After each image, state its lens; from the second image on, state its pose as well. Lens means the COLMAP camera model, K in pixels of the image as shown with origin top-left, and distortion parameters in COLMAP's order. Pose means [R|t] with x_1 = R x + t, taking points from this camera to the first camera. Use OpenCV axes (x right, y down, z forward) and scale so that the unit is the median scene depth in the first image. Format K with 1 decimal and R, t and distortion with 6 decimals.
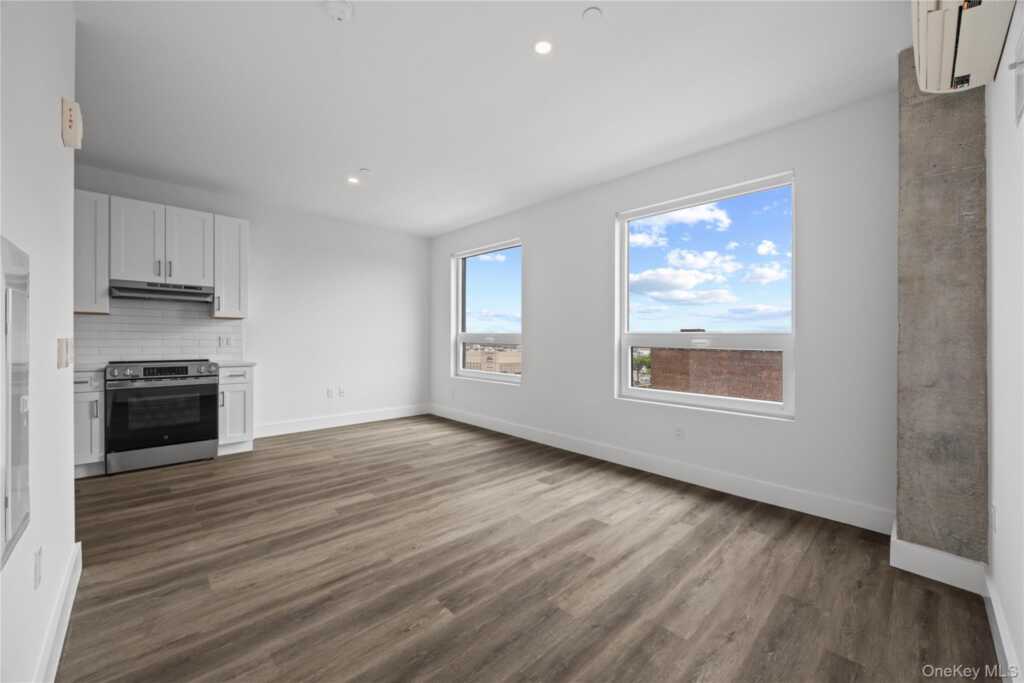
lens RADIAL K [[396.2, 0, 507.3], [0, 396.2, 345.0], [0, 0, 1]] dist [0.002589, -0.000225]
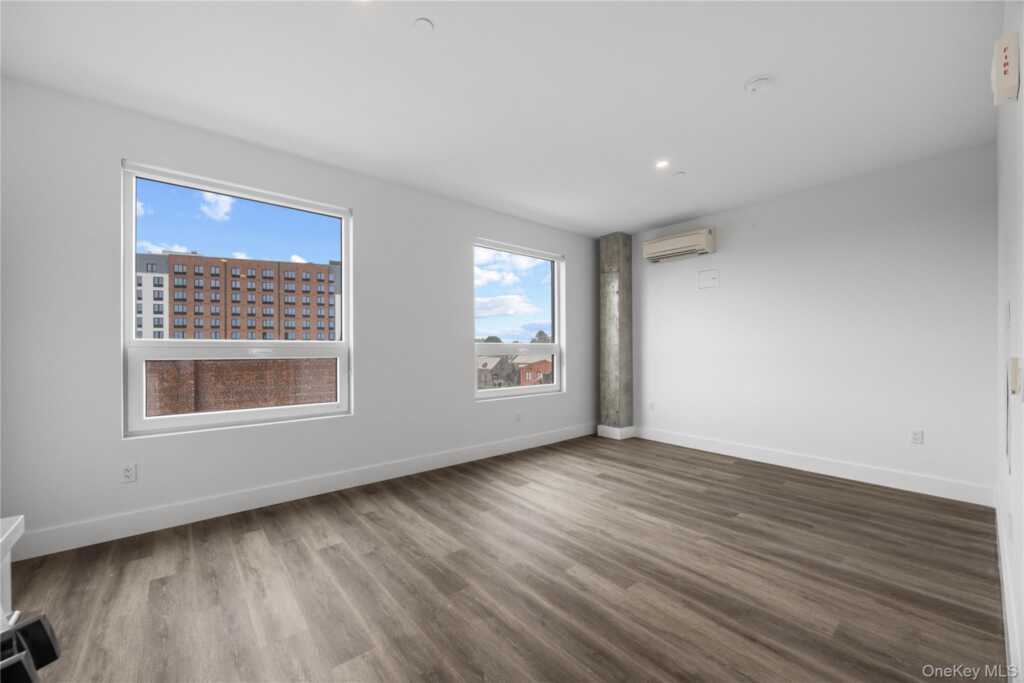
lens RADIAL K [[396.2, 0, 514.2], [0, 396.2, 347.0], [0, 0, 1]] dist [0.002589, -0.000225]
pose [[0.056141, -0.005154, 0.998410, -0.874432], [0.015457, 0.999871, 0.004293, -0.025016], [-0.998303, 0.015192, 0.056213, 0.865937]]
